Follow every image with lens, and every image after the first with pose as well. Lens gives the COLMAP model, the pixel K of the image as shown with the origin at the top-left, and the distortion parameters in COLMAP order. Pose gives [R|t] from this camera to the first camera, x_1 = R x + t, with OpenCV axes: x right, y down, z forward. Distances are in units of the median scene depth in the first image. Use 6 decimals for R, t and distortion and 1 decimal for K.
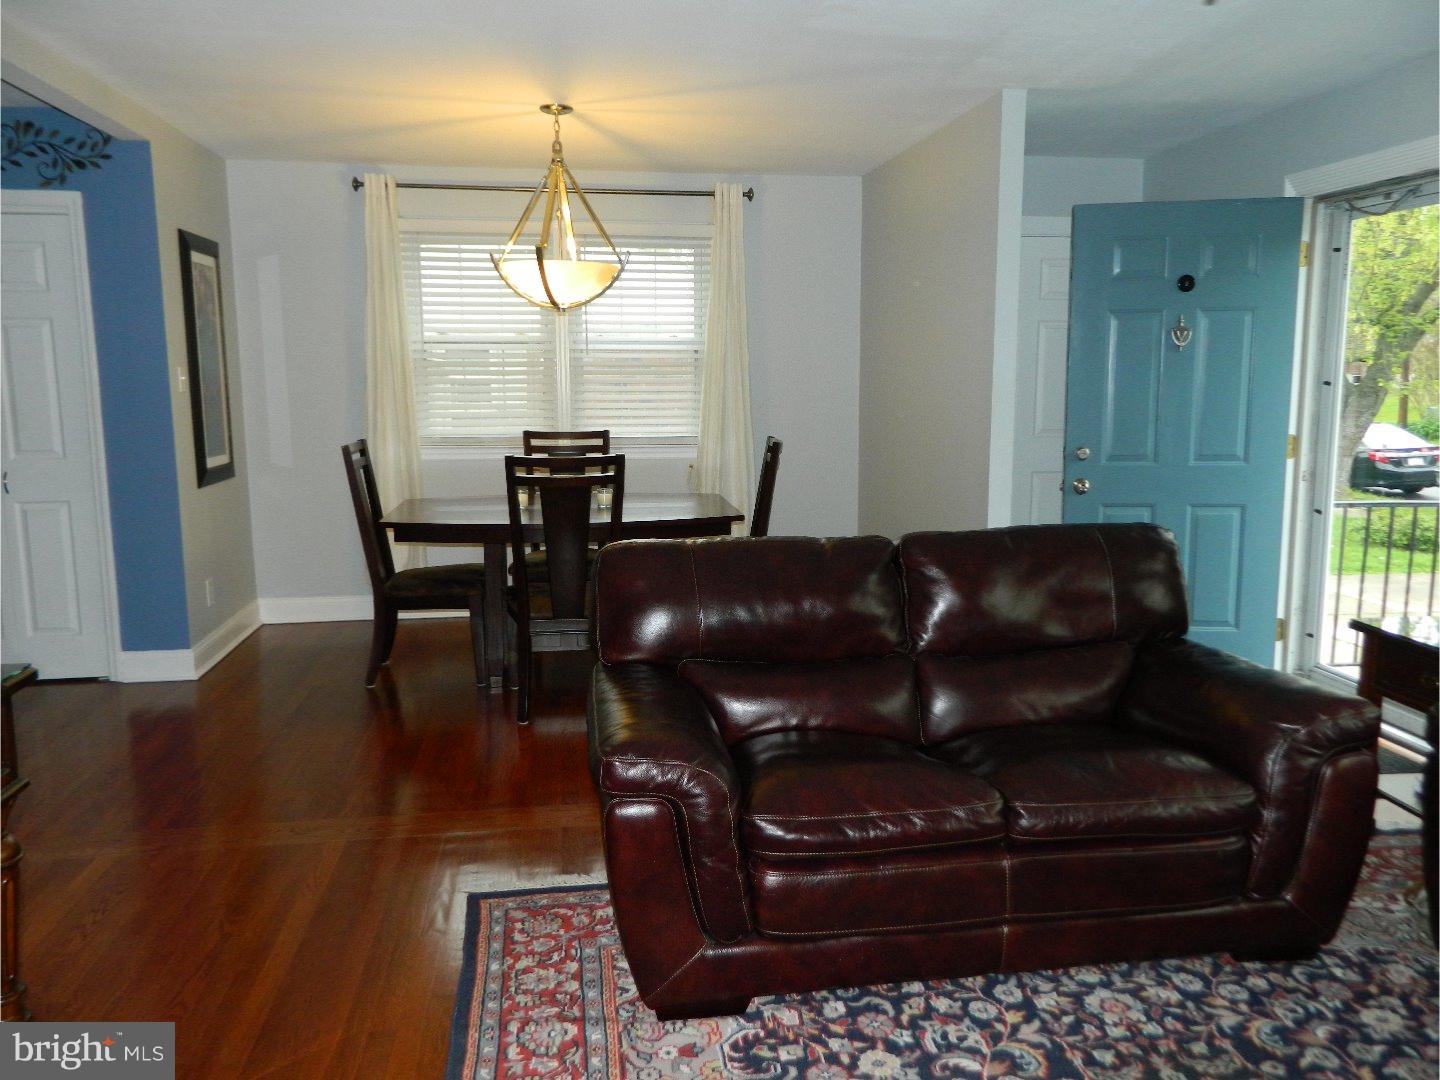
lens RADIAL K [[1075.5, 0, 726.8], [0, 1075.5, 532.0], [0, 0, 1]] dist [-0.007776, -0.008052]
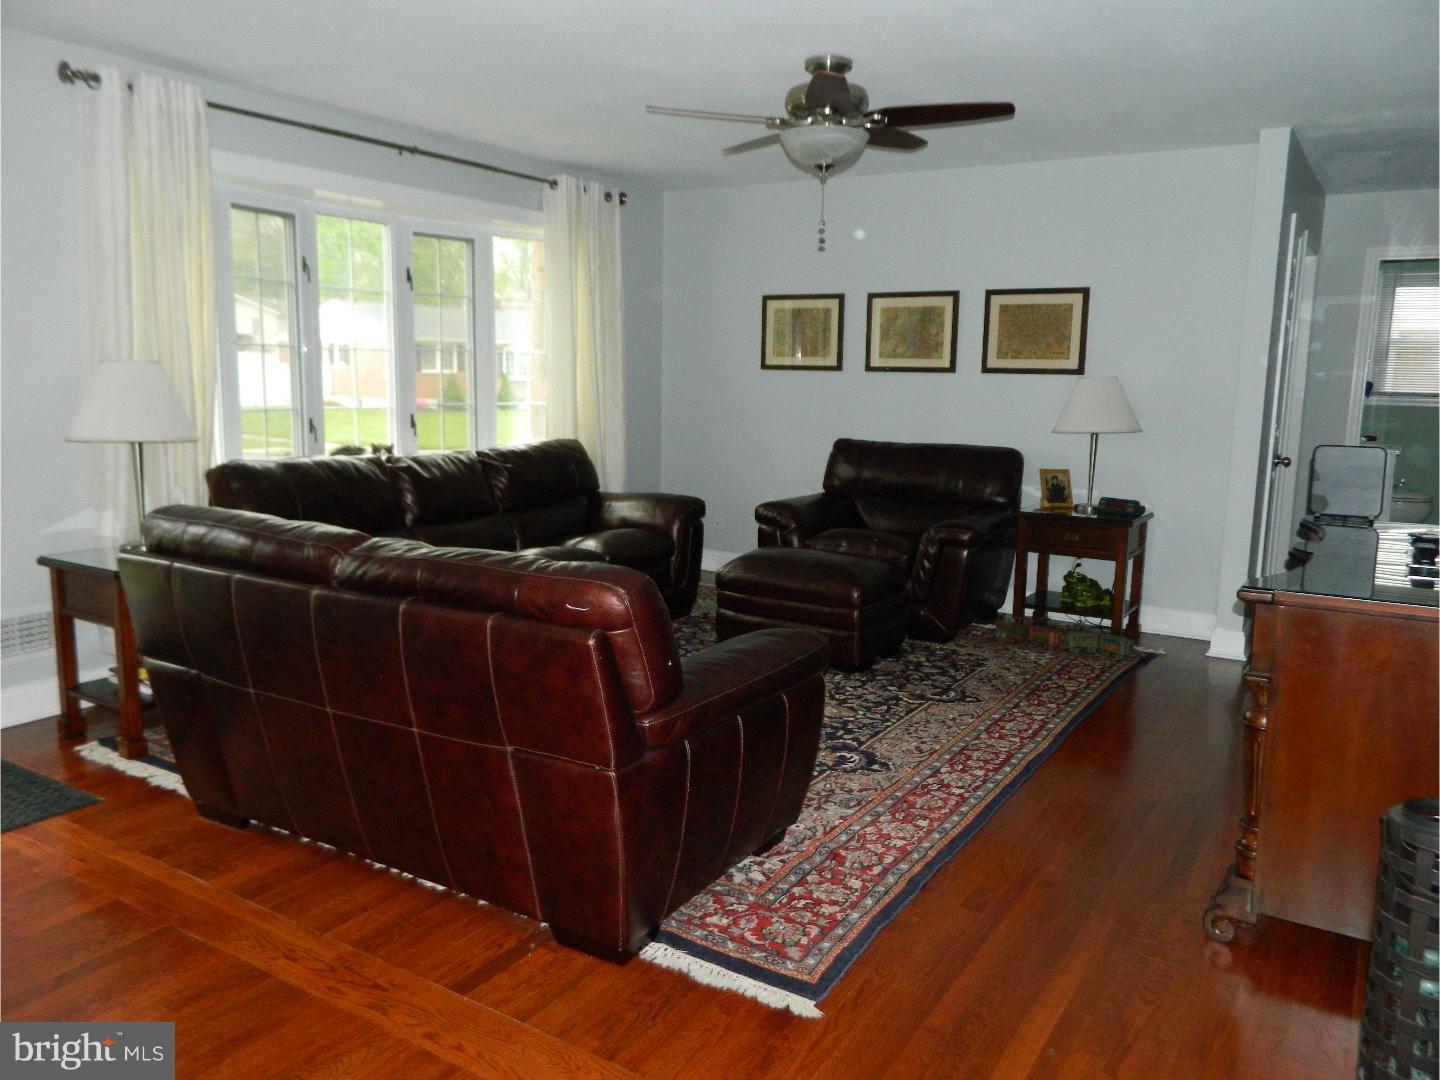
lens RADIAL K [[1075.5, 0, 726.8], [0, 1075.5, 532.0], [0, 0, 1]] dist [-0.007776, -0.008052]
pose [[-0.756832, -0.112402, 0.643871, -0.753361], [0.080212, 0.961683, 0.262168, -0.246425], [-0.648668, 0.250063, -0.718817, 1.733065]]
